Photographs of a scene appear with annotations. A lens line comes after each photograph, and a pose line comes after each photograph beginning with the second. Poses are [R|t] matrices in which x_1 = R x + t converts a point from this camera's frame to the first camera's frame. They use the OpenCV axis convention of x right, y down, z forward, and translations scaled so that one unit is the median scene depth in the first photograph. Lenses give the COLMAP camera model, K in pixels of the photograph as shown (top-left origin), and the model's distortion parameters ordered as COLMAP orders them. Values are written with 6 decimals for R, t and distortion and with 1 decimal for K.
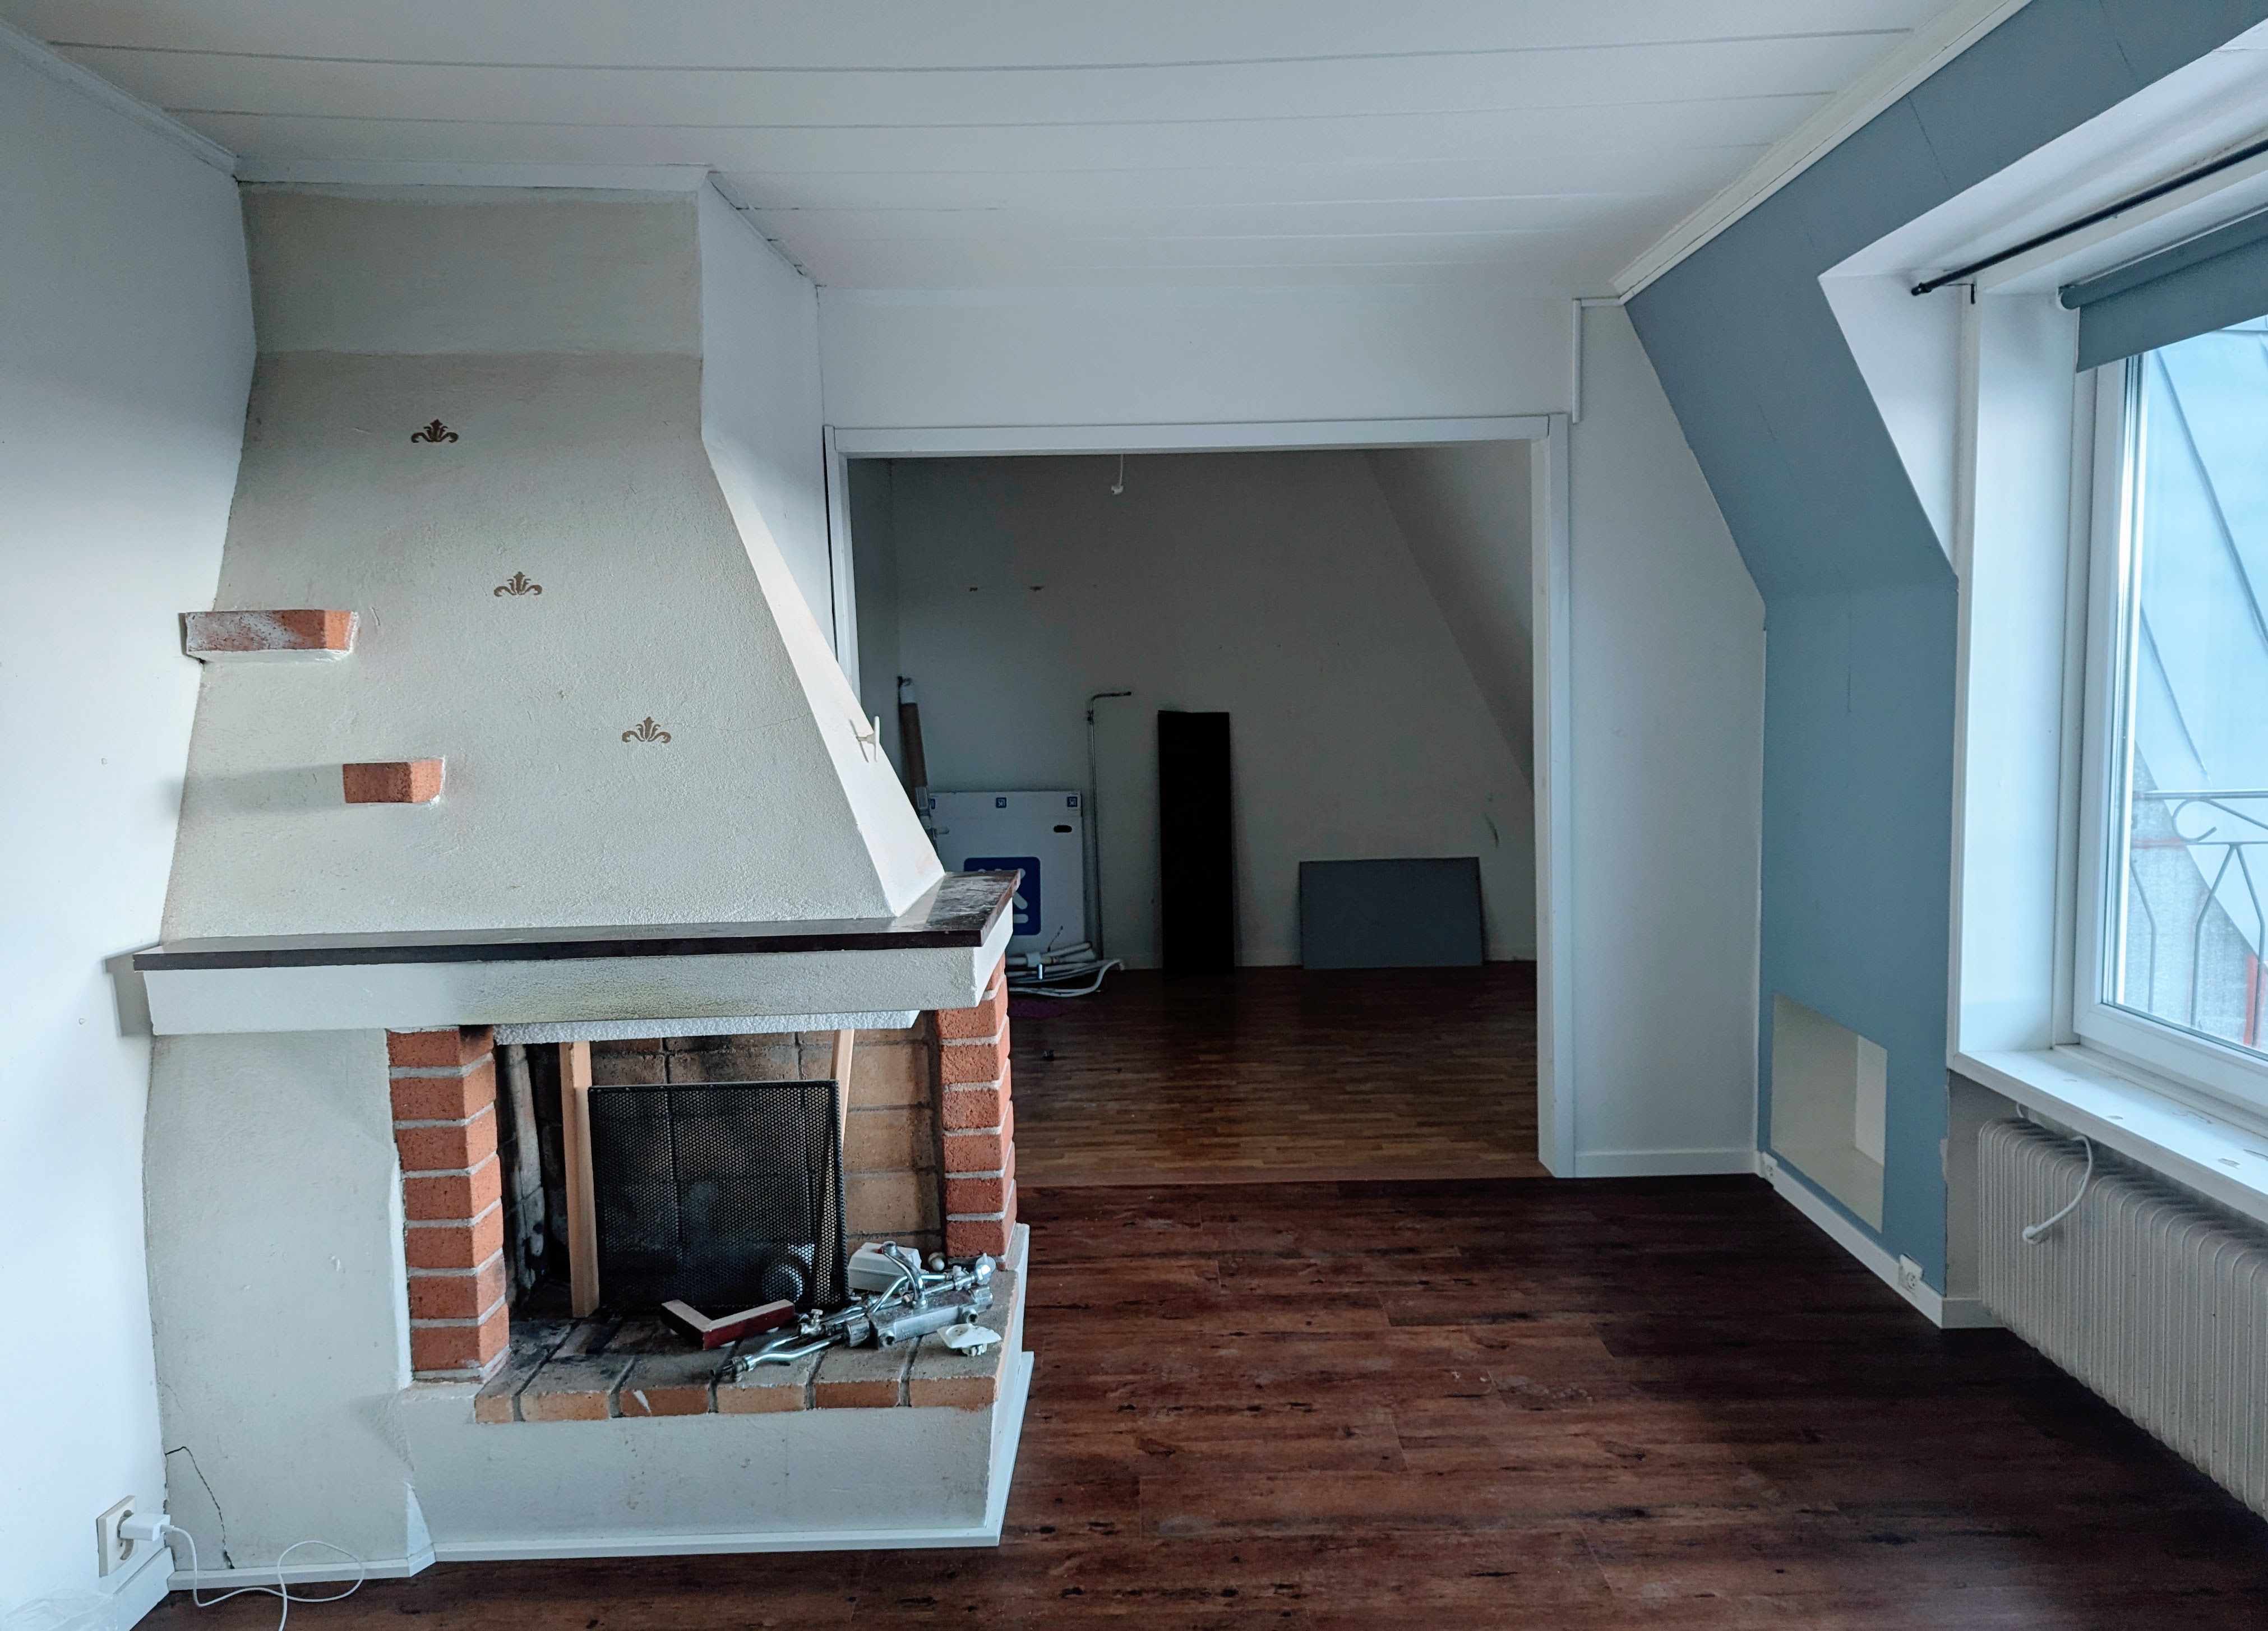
lens RADIAL K [[1630.4, 0, 1141.0], [0, 1630.4, 854.9], [0, 0, 1]] dist [0.048479, -0.001047]
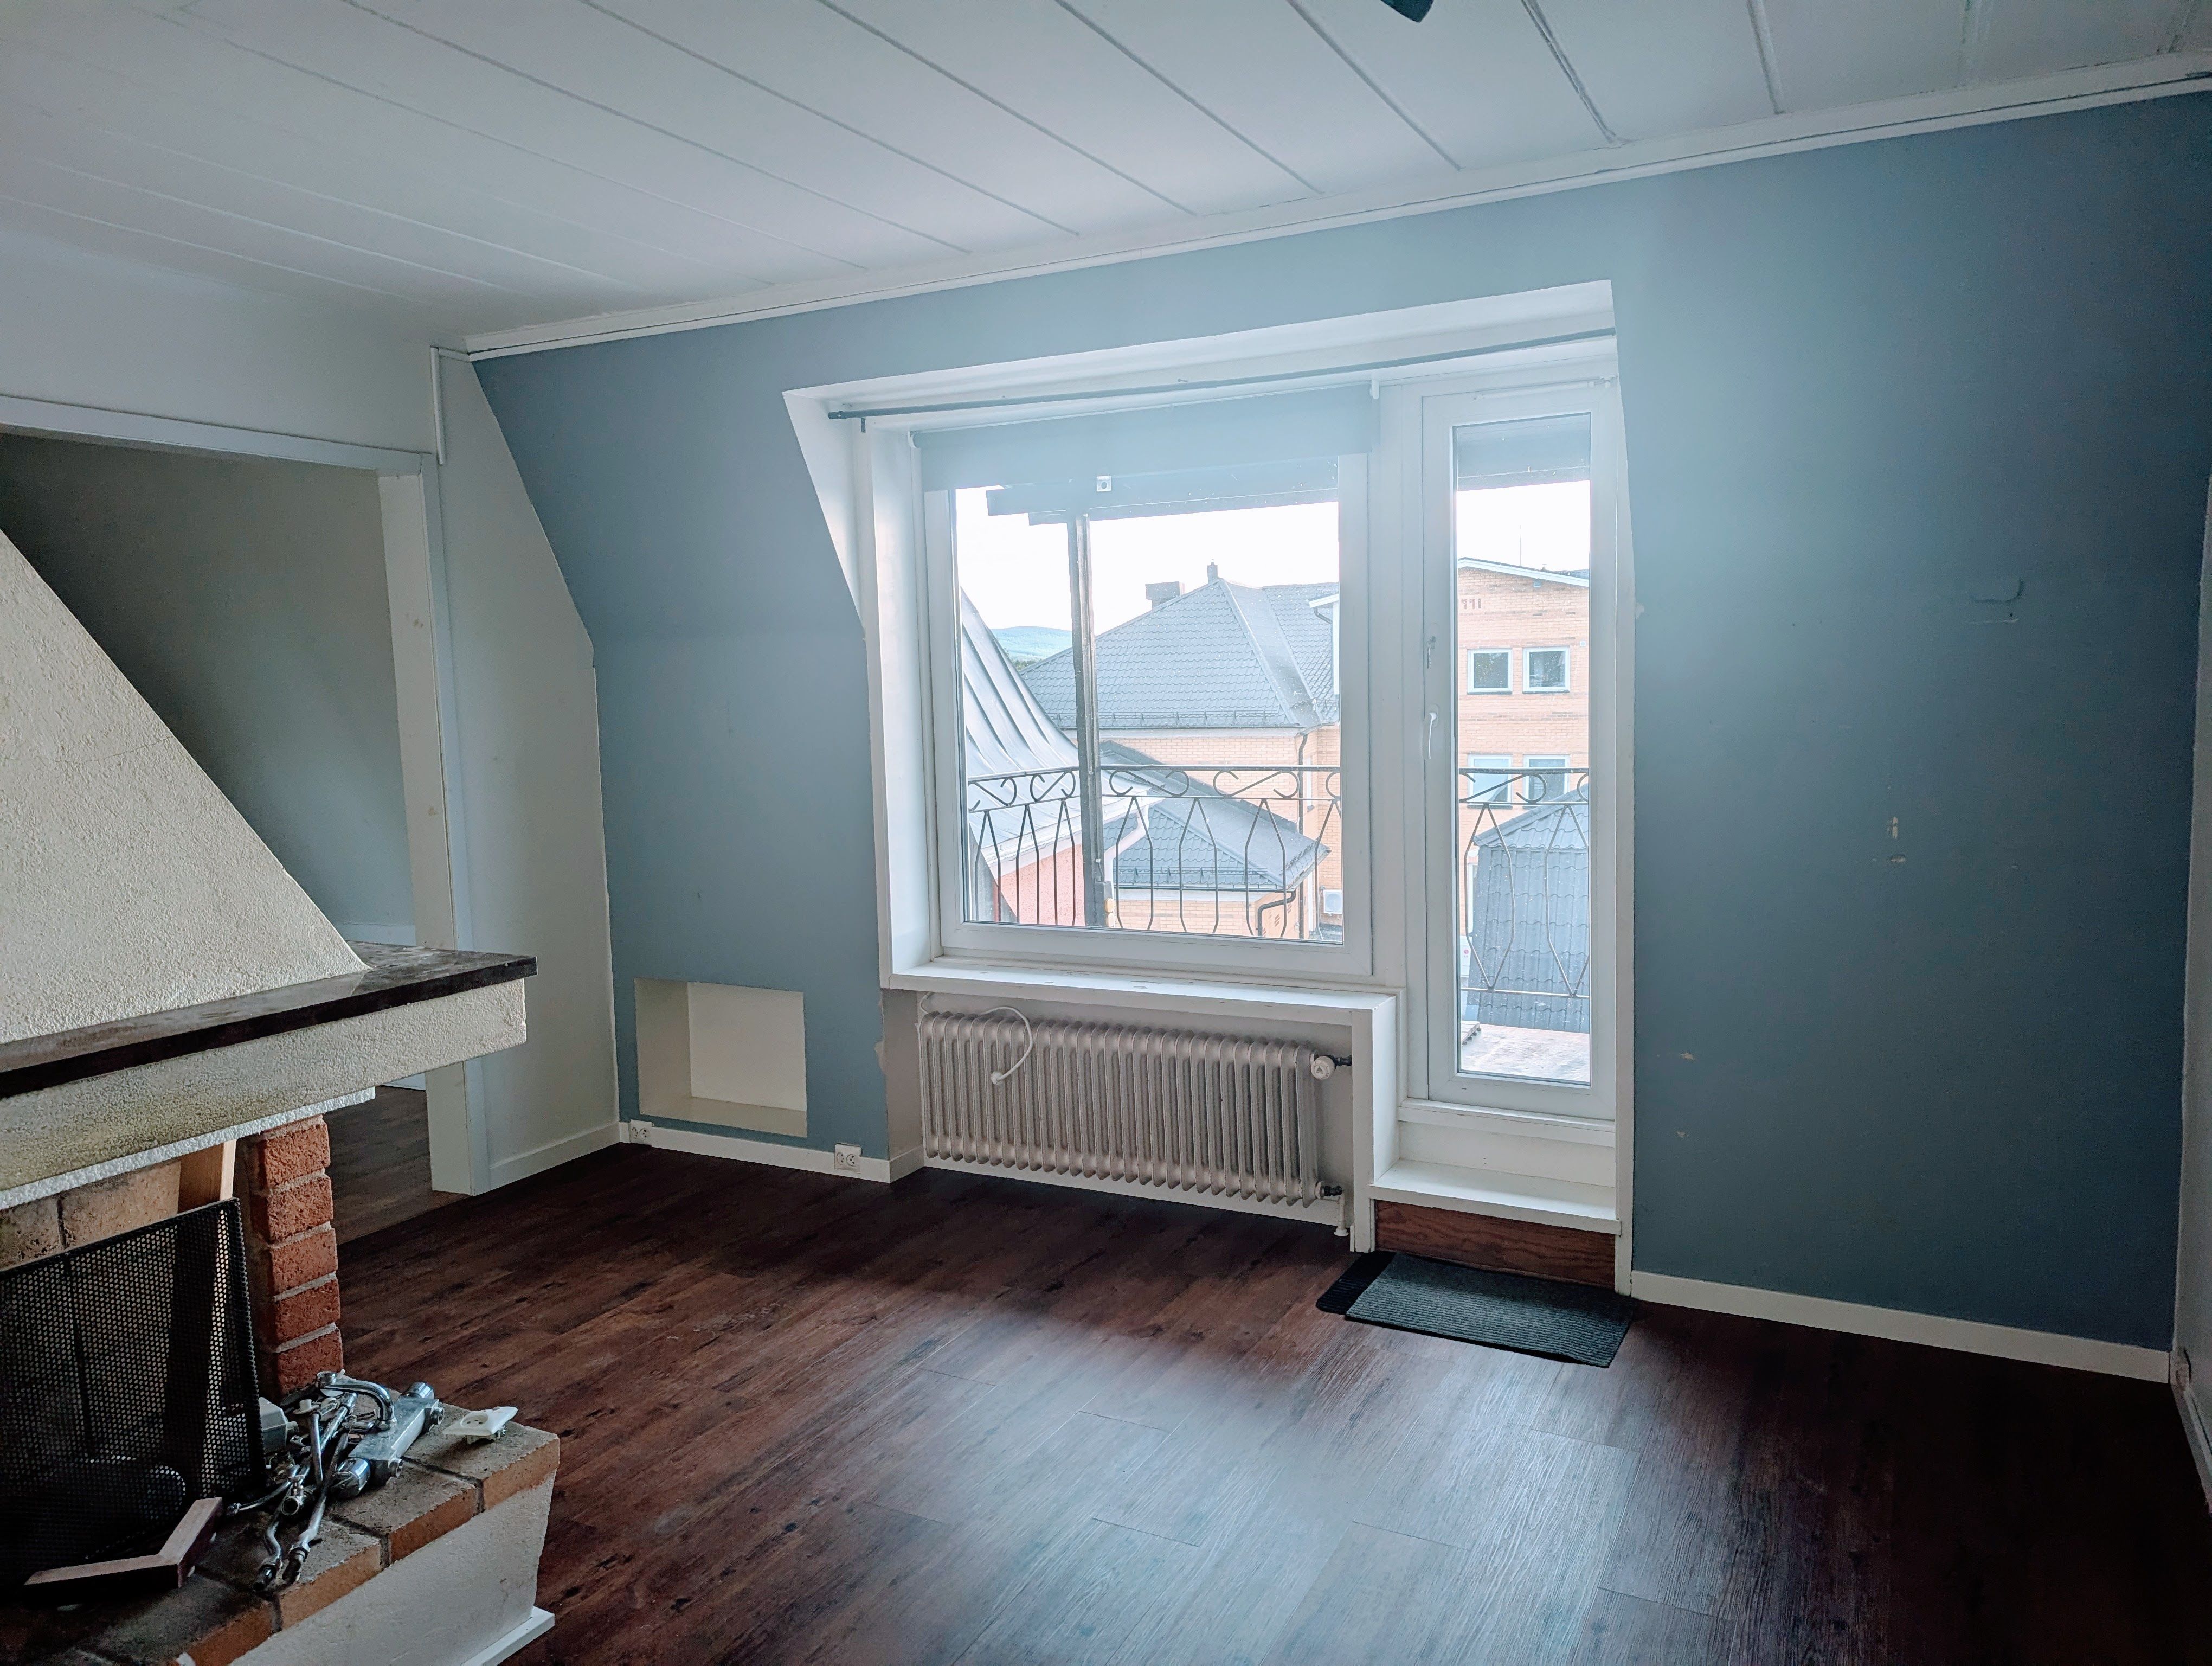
lens RADIAL K [[1576.3, 0, 1157.7], [0, 1576.3, 827.7], [0, 0, 1]] dist [0.036869, -0.000818]
pose [[0.453924, -0.073348, 0.888016, -0.545018], [0.116966, 0.992887, 0.022221, -0.004210], [-0.883330, 0.093781, 0.459274, 0.192113]]
